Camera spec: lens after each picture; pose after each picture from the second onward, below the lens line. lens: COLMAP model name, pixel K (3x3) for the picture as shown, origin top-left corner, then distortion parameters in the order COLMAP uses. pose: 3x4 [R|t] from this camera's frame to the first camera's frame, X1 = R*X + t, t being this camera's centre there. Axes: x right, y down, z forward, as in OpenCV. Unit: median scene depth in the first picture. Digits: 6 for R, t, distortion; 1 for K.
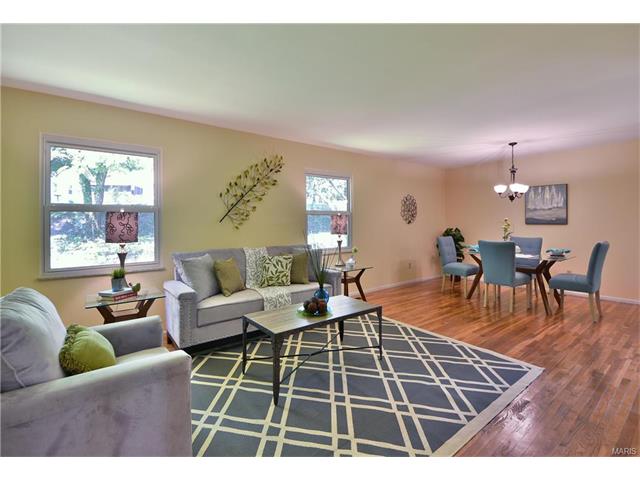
lens RADIAL K [[276.6, 0, 316.9], [0, 276.6, 230.6], [0, 0, 1]] dist [0.000783, -0.000008]
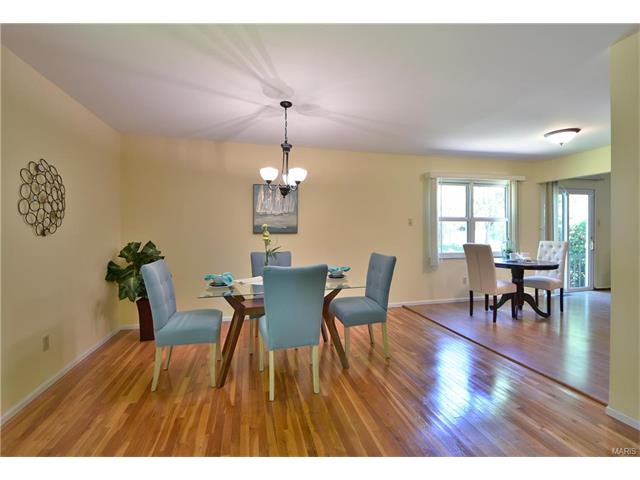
lens RADIAL K [[276.6, 0, 316.9], [0, 276.6, 230.6], [0, 0, 1]] dist [0.000783, -0.000008]
pose [[0.358000, 0.003656, 0.933714, 0.126543], [0.031827, 0.999363, -0.016116, -0.014770], [-0.933179, 0.035487, 0.357656, 0.585944]]
